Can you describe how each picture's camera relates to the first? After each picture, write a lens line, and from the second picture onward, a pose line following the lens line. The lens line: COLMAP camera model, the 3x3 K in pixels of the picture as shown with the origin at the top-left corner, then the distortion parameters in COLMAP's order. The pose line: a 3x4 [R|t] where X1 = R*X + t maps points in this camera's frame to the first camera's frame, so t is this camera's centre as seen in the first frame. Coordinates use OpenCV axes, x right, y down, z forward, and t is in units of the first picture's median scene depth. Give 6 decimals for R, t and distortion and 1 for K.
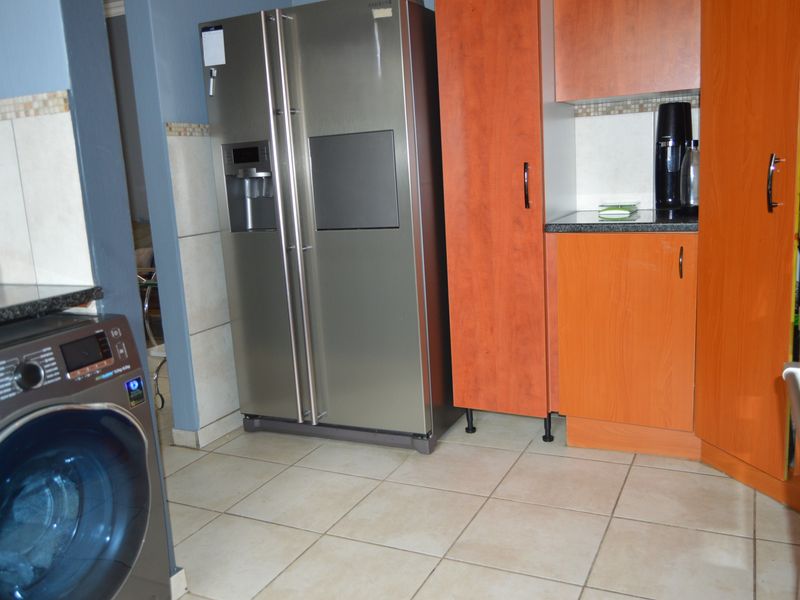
lens RADIAL K [[708.5, 0, 396.2], [0, 708.5, 297.9], [0, 0, 1]] dist [-0.007024, 0.005445]
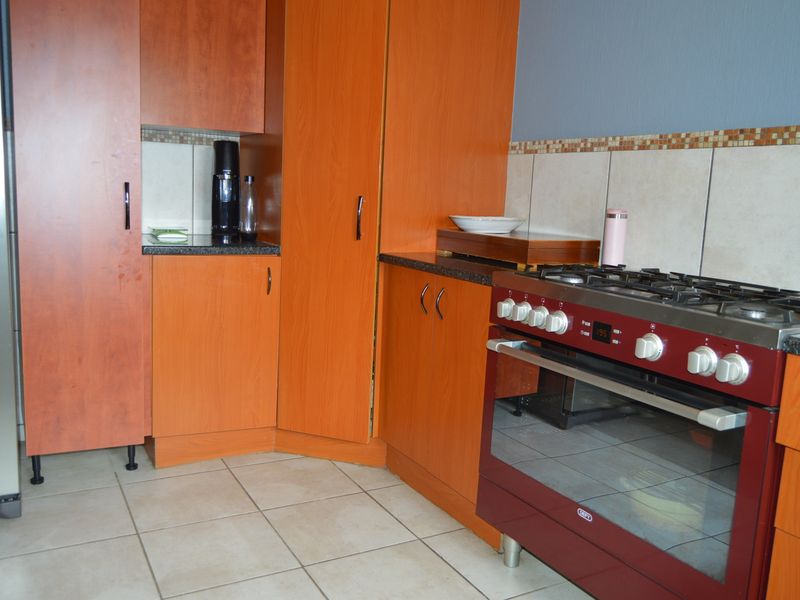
lens RADIAL K [[708.5, 0, 396.2], [0, 708.5, 297.9], [0, 0, 1]] dist [-0.007024, 0.005445]
pose [[0.572314, -0.039292, 0.819093, -0.380243], [0.071805, 0.997416, -0.002325, -0.003825], [-0.816885, 0.060146, 0.573656, 0.142600]]
